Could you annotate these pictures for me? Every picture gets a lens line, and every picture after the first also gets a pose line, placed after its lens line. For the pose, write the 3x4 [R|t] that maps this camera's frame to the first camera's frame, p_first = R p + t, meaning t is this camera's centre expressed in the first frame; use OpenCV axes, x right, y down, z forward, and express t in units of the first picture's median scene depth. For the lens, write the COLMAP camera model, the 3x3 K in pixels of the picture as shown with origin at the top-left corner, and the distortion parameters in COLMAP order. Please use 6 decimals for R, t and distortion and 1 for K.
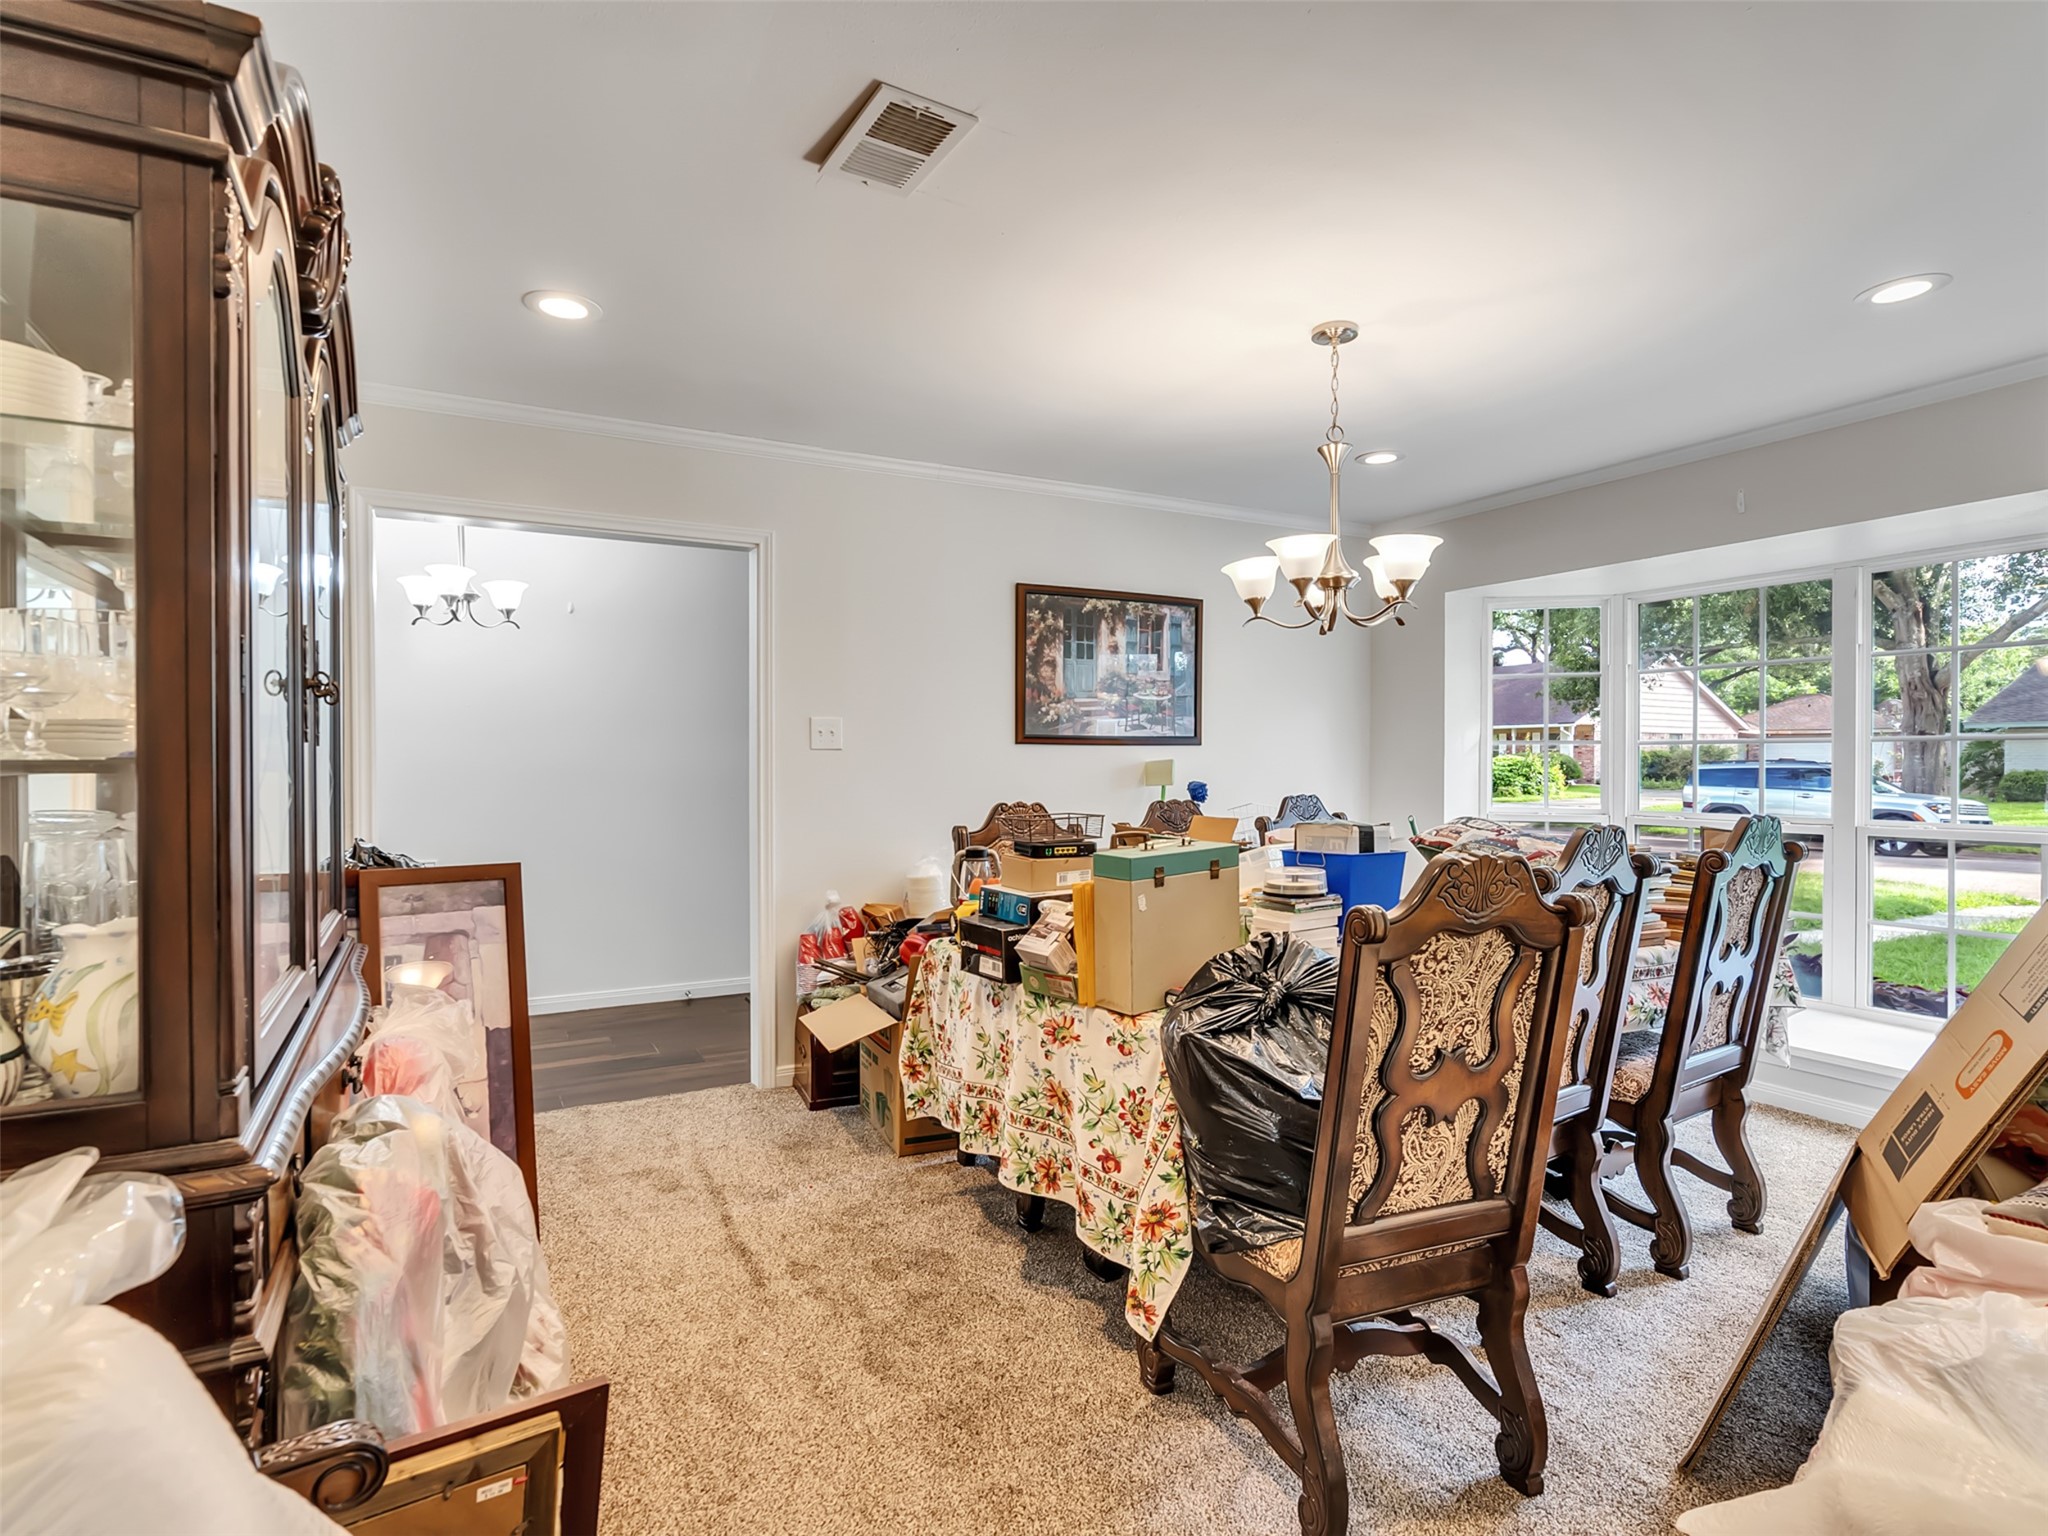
lens RADIAL K [[1046.9, 0, 1015.5], [0, 1046.9, 768.1], [0, 0, 1]] dist [-0.004649, 0.004002]
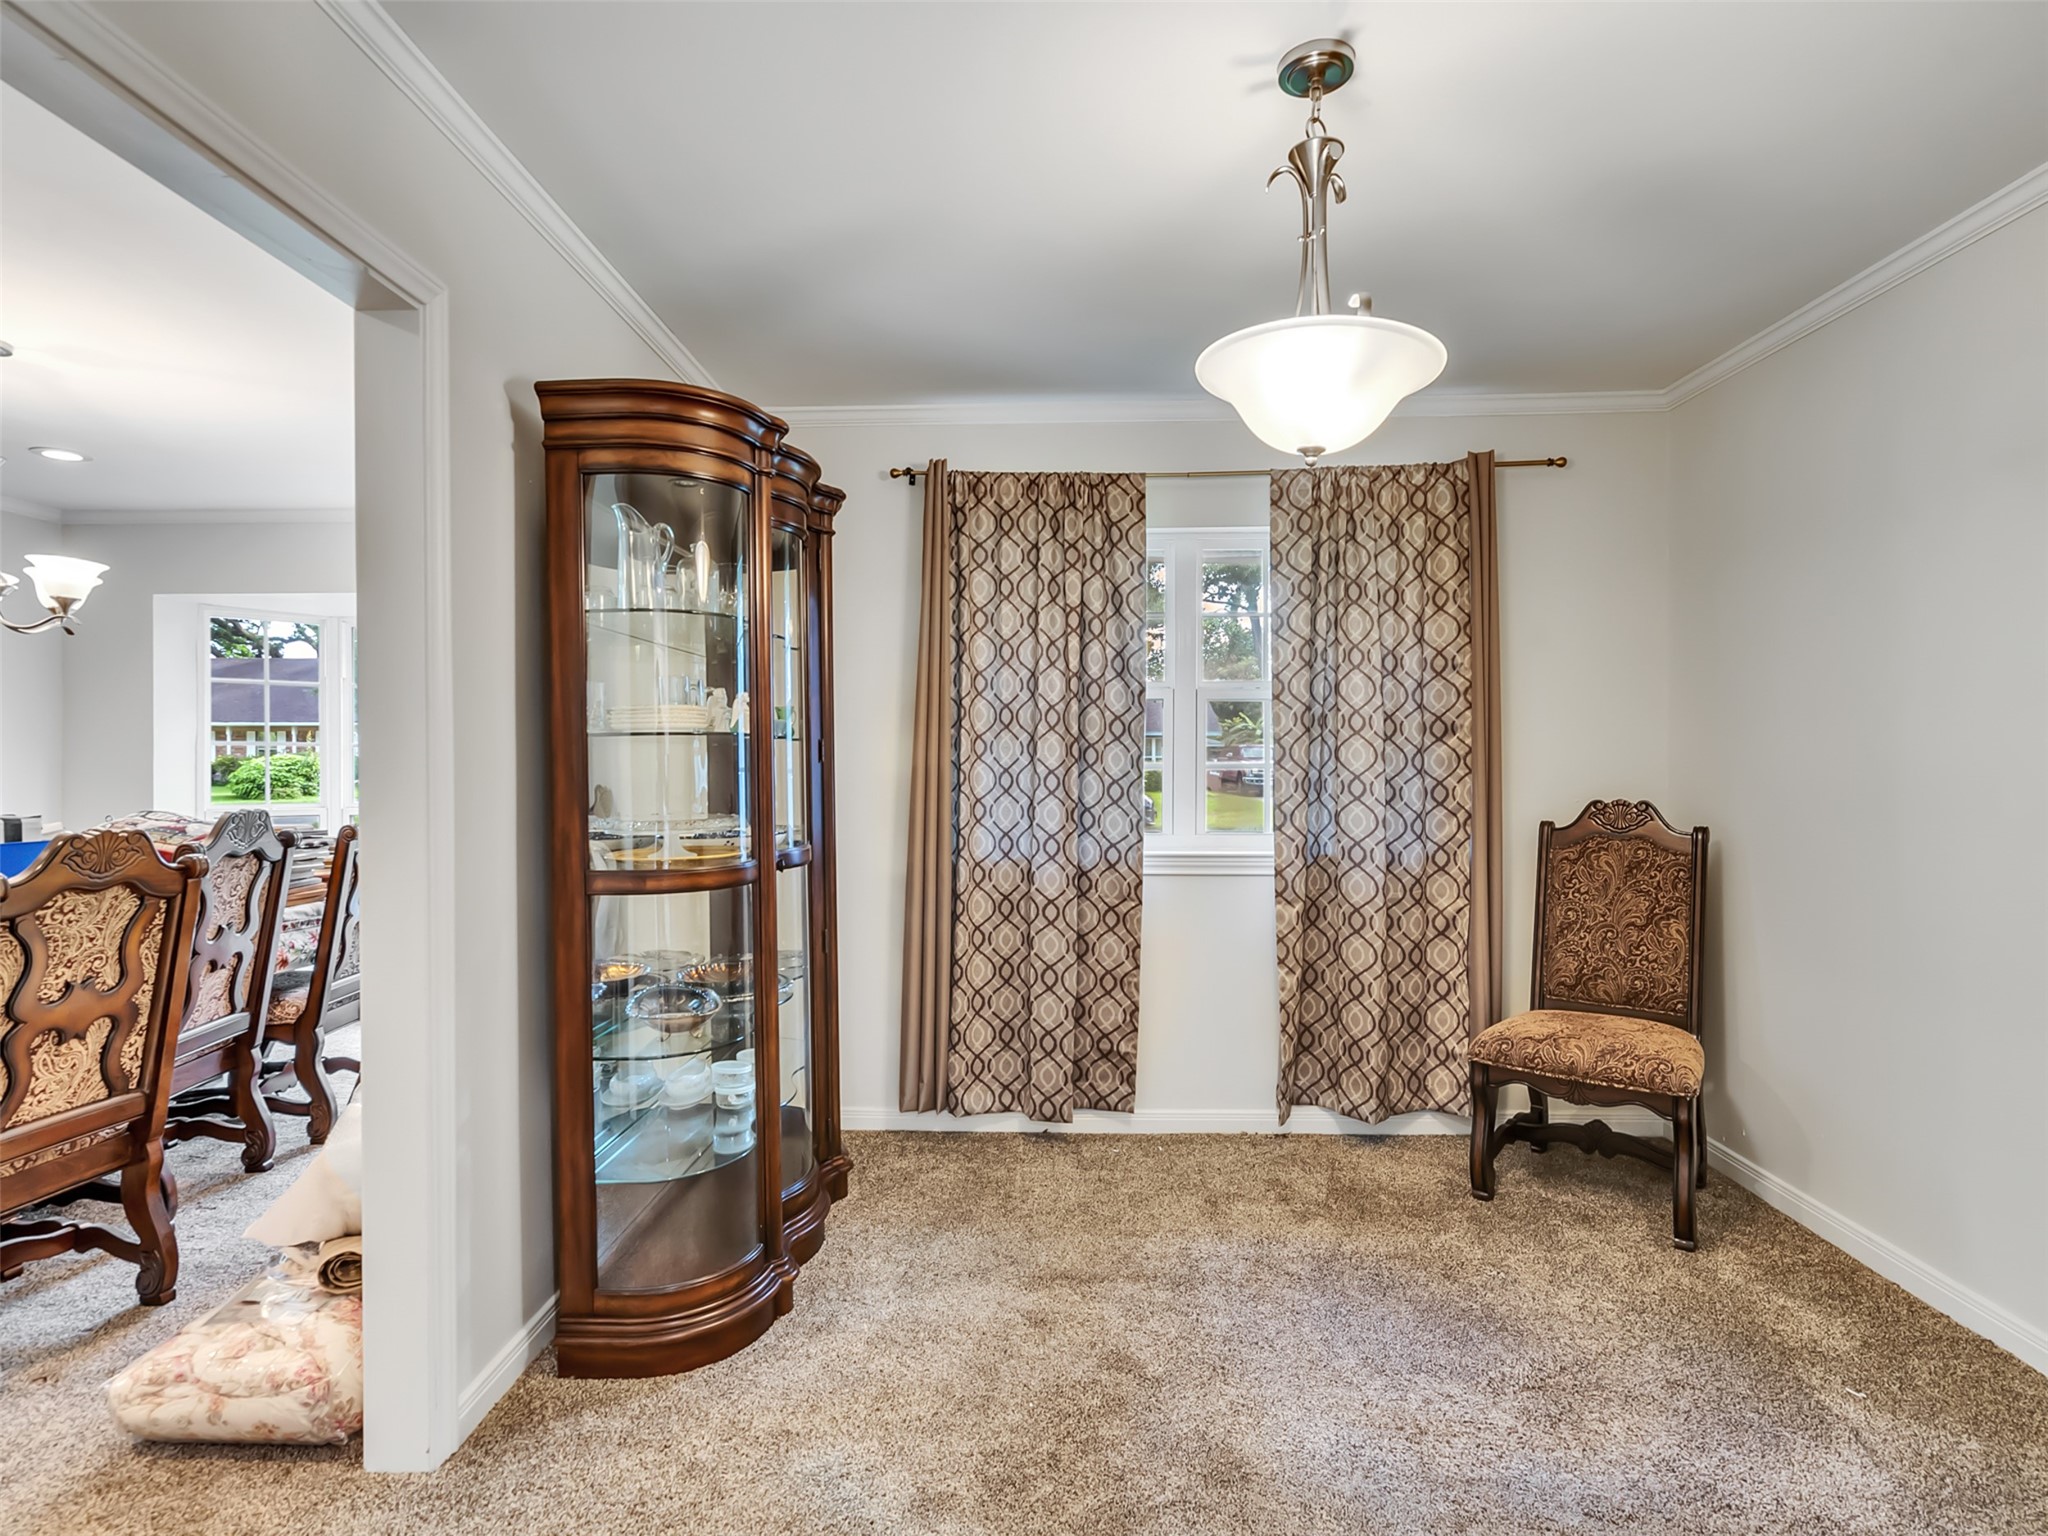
lens RADIAL K [[1046.9, 0, 990.9], [0, 1046.9, 769.8], [0, 0, 1]] dist [-0.004649, 0.004002]
pose [[0.517206, -0.007635, 0.855827, -0.106112], [0.006129, 0.999968, 0.005217, 0.004667], [-0.855839, 0.002548, 0.517236, -0.617914]]
